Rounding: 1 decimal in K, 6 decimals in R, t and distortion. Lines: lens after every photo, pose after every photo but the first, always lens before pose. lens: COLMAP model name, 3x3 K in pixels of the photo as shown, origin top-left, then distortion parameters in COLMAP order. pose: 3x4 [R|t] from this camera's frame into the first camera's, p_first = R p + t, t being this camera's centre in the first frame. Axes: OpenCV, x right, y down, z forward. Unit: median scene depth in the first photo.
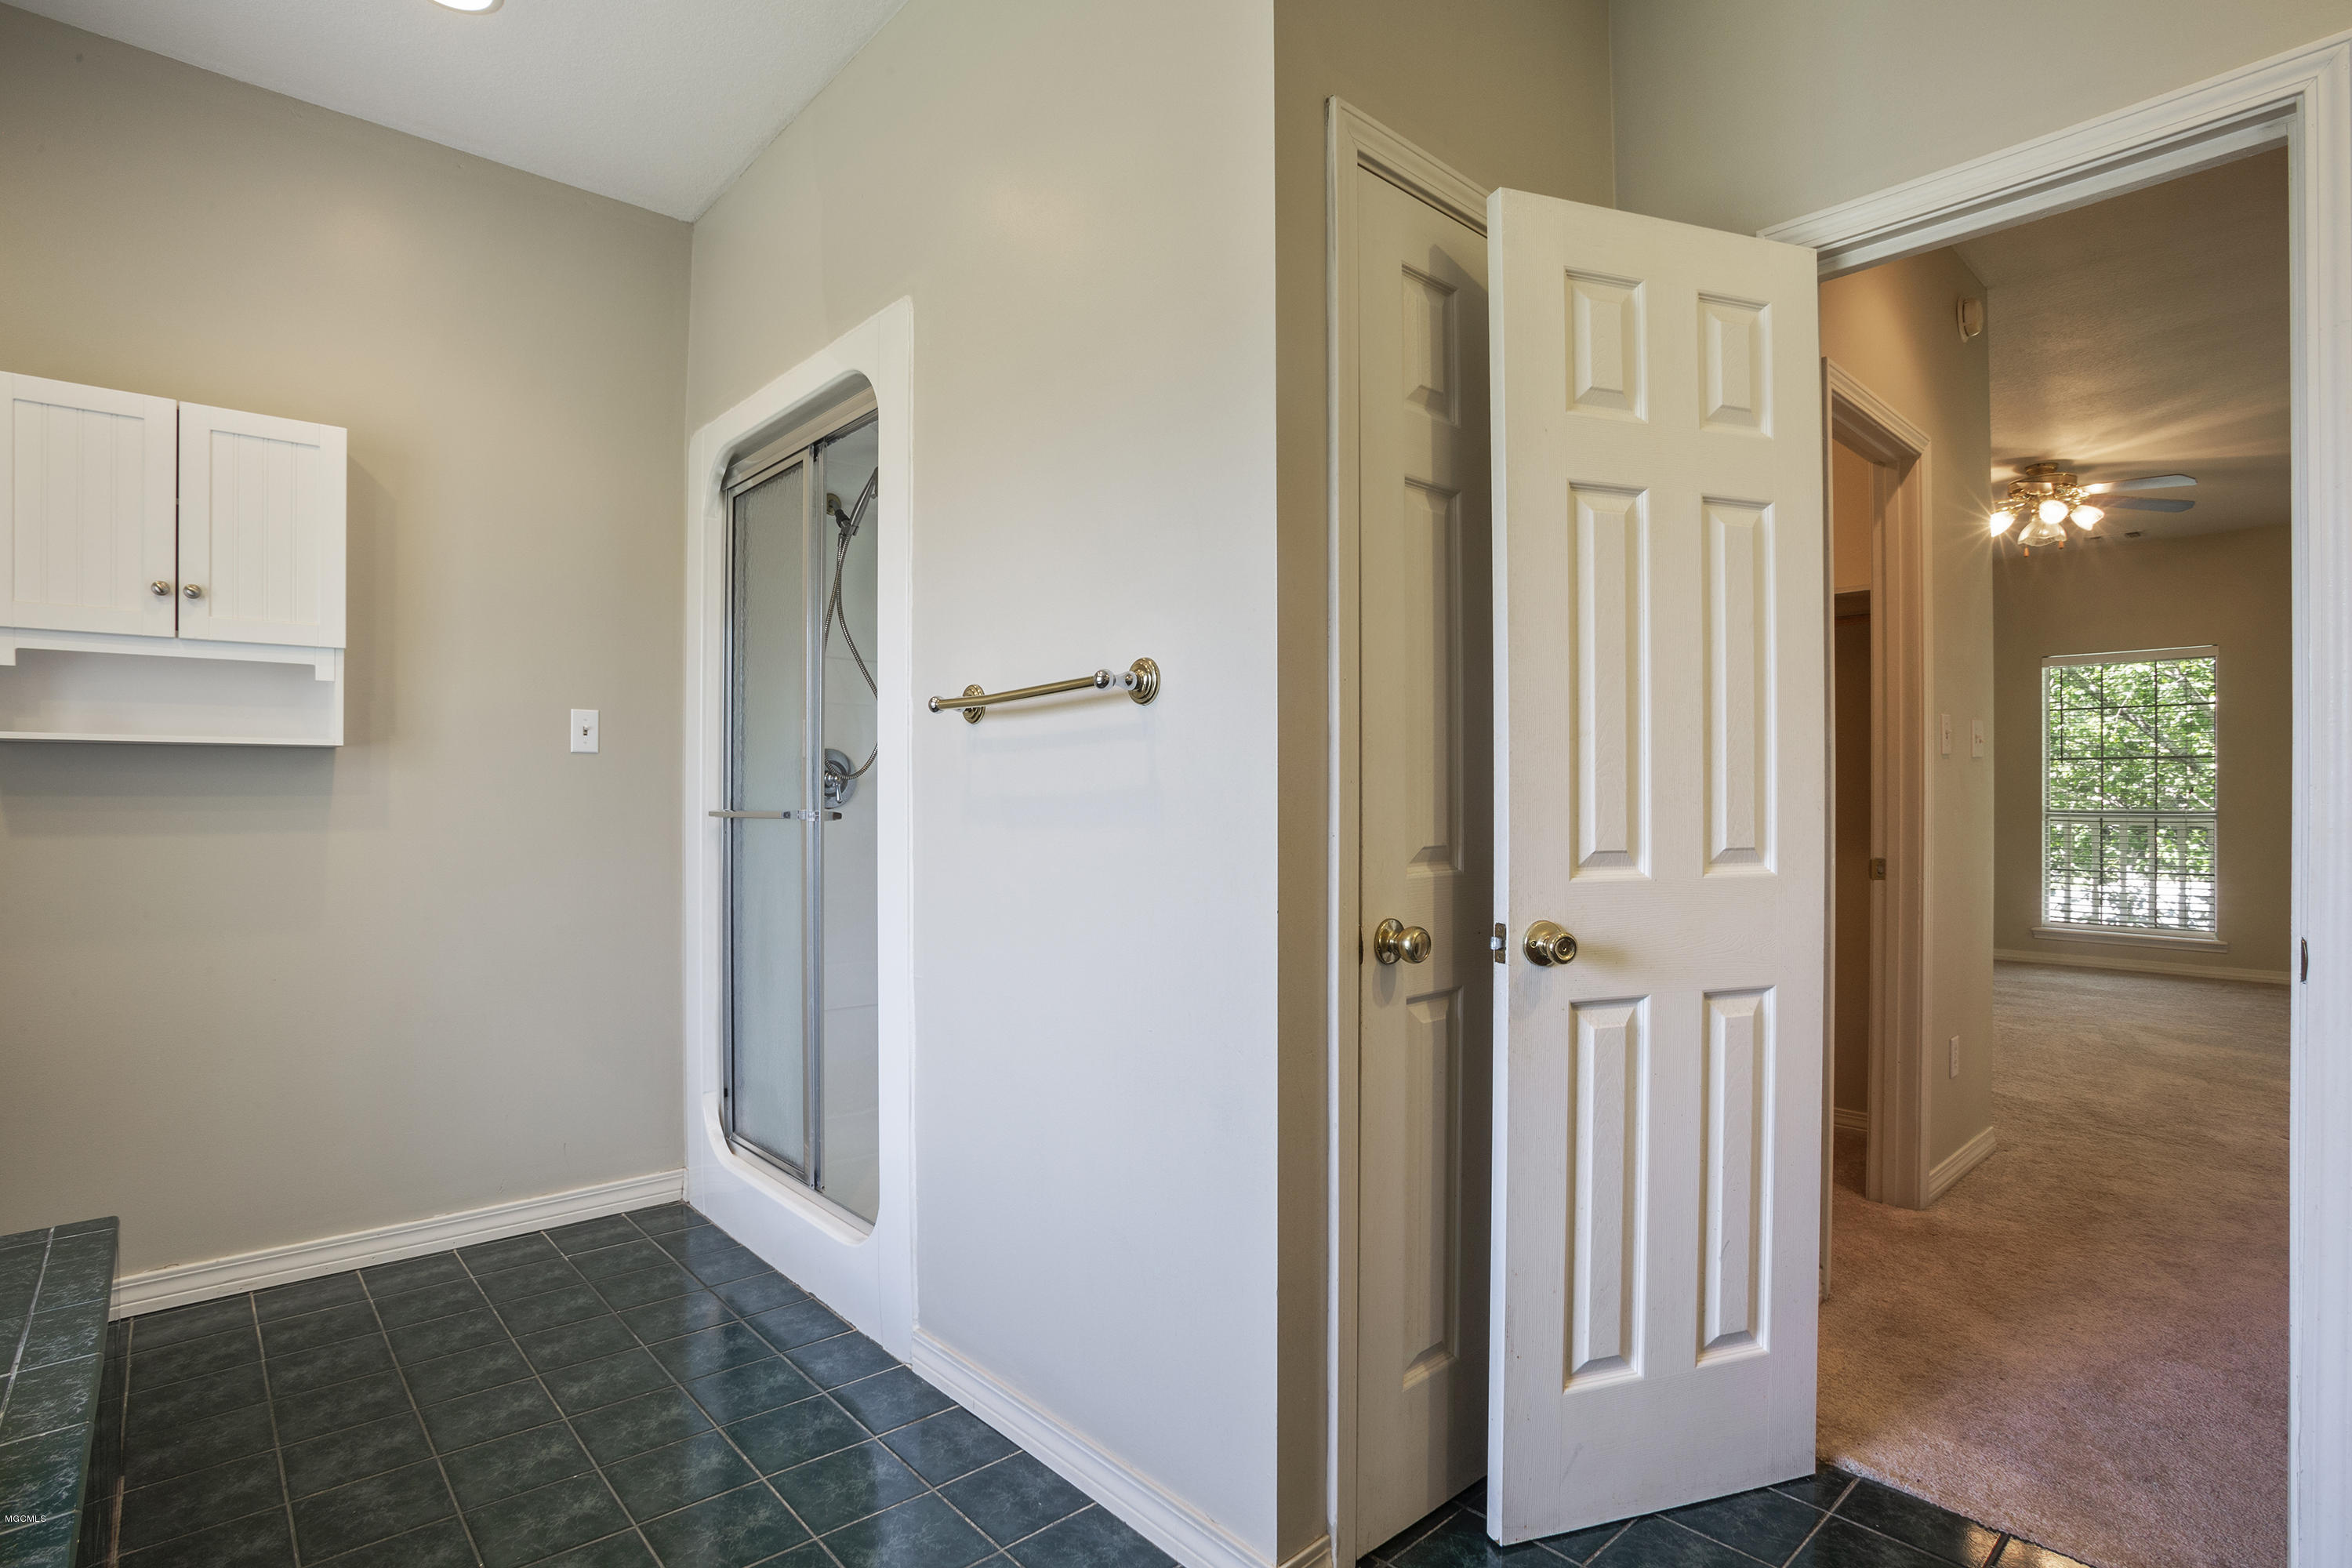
lens RADIAL K [[1157.8, 0, 1166.7], [0, 1157.8, 793.7], [0, 0, 1]] dist [-0.061149, 0.024315]
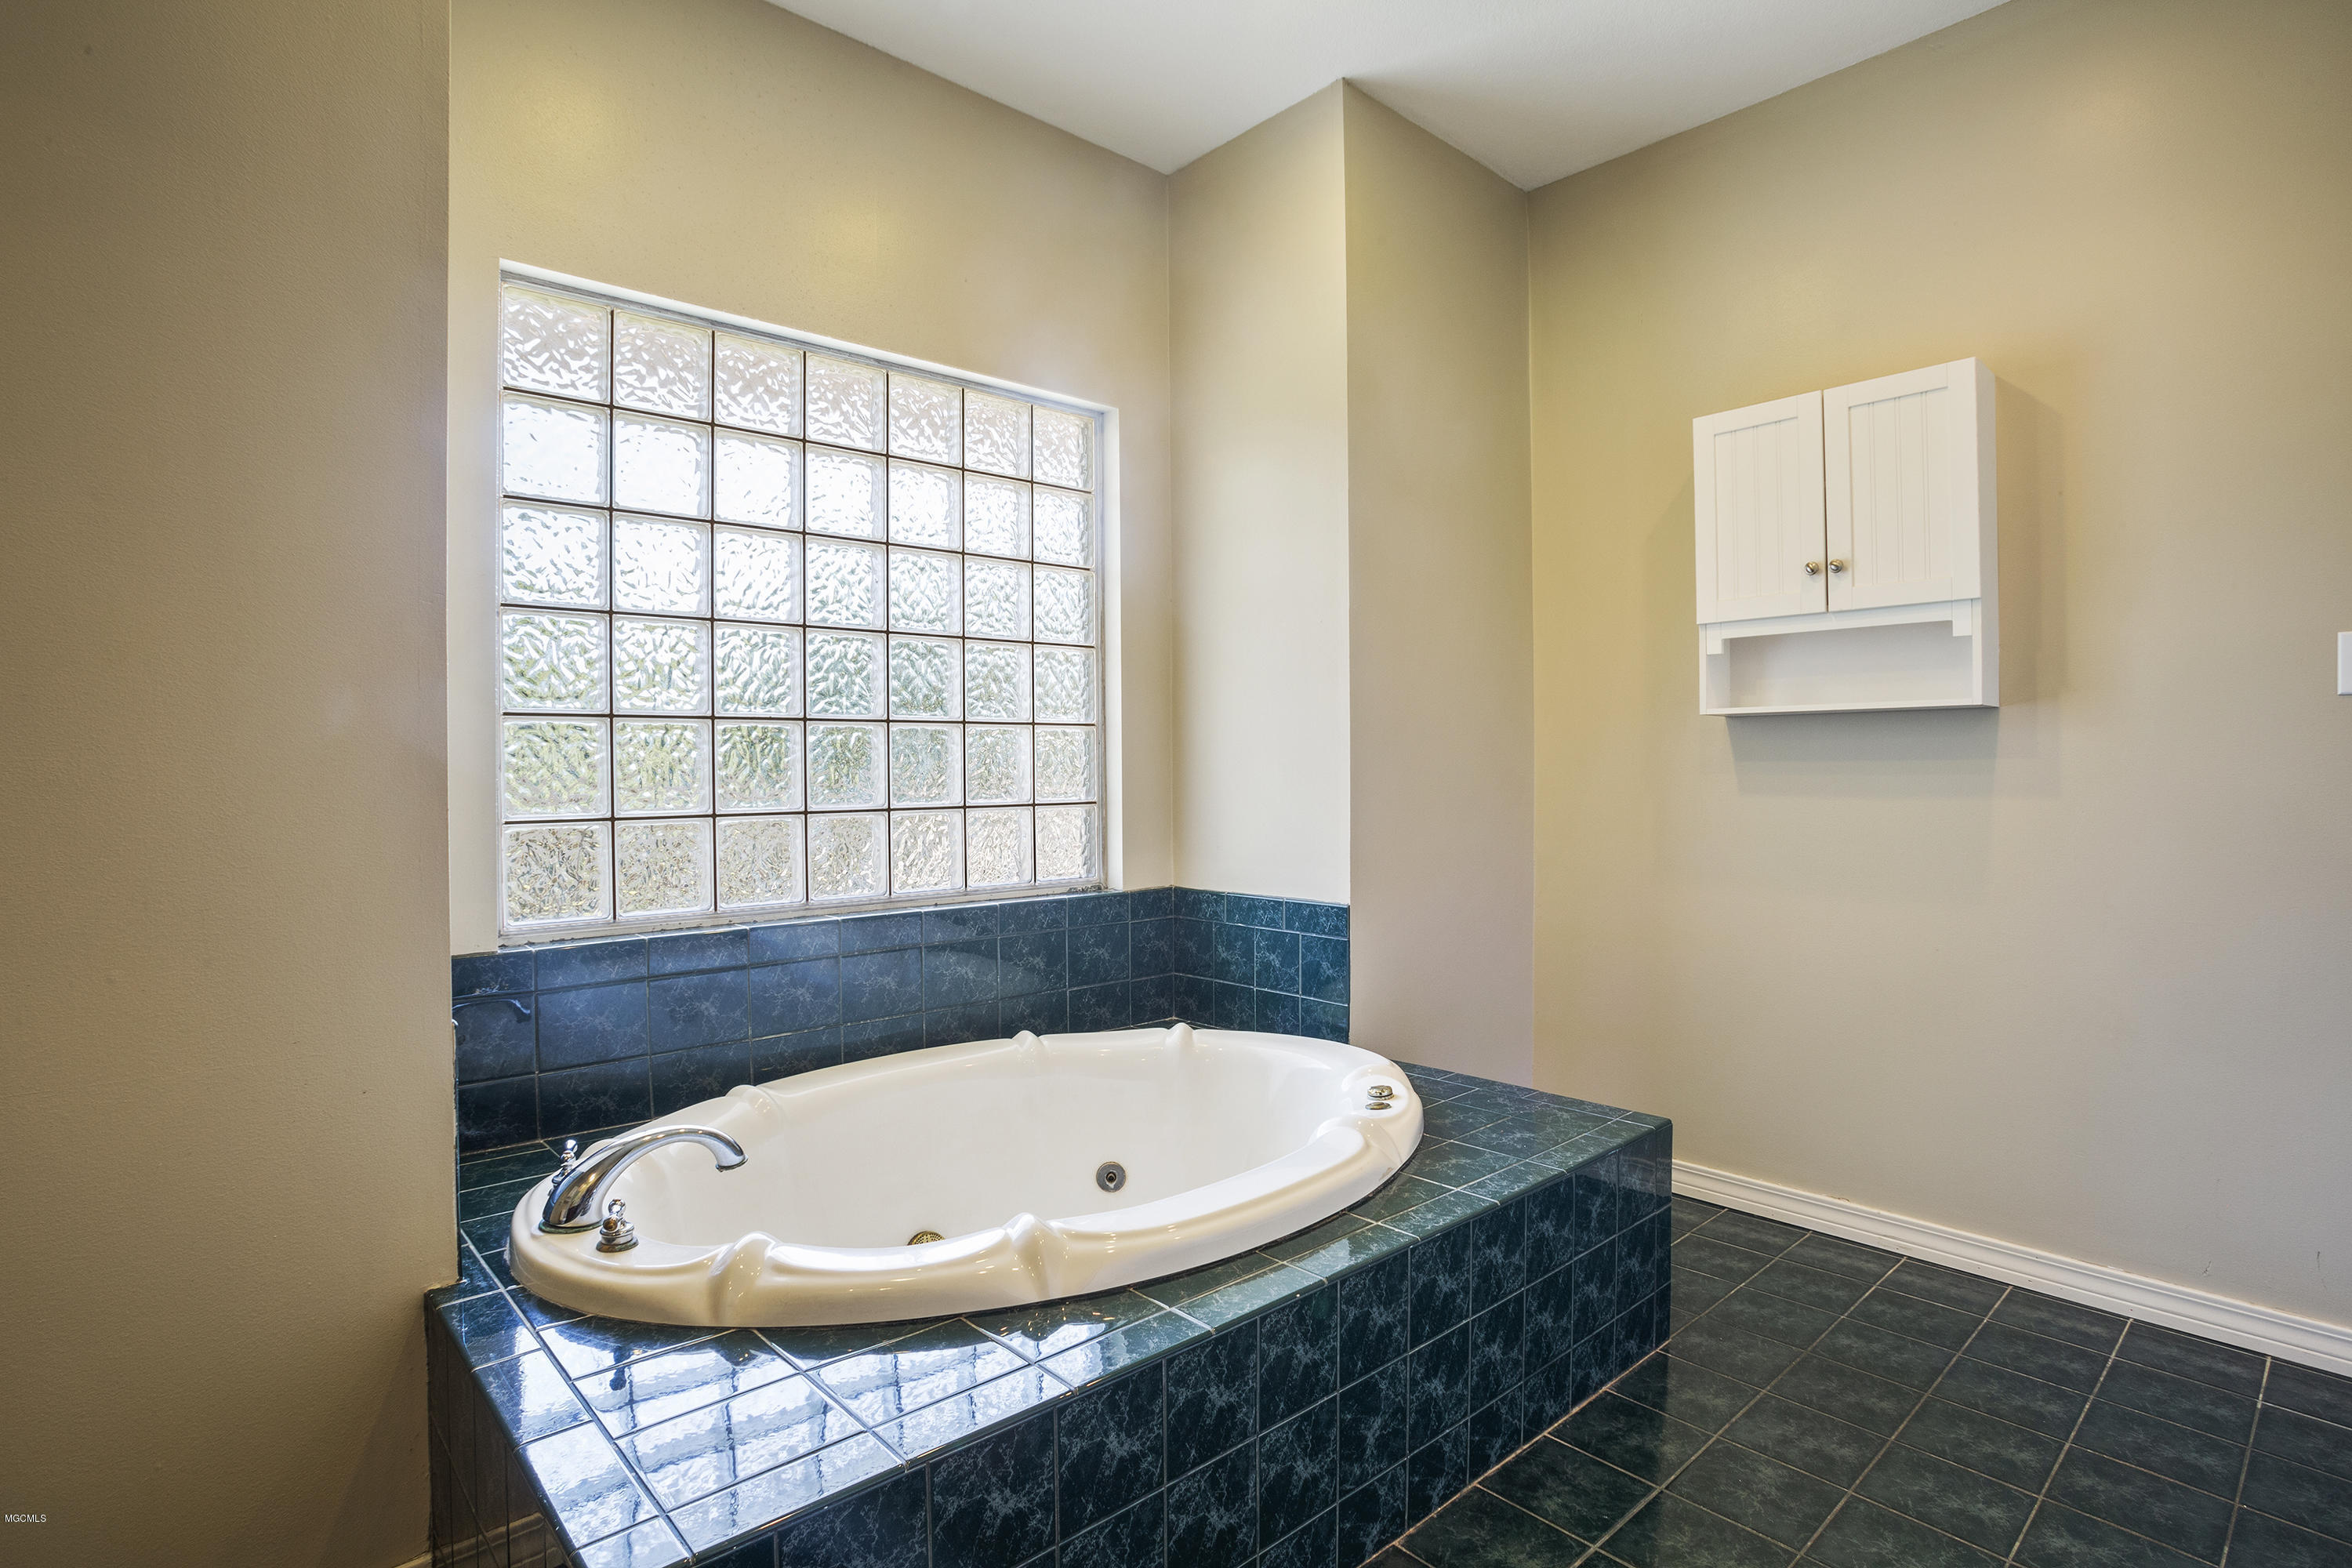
lens RADIAL K [[1157.8, 0, 1162.7], [0, 1157.8, 777.9], [0, 0, 1]] dist [-0.061149, 0.024315]
pose [[0.000714, 0.010554, -0.999944, 0.184922], [0.008485, 0.999908, 0.010559, 0.001737], [0.999964, -0.008492, 0.000625, 0.341522]]
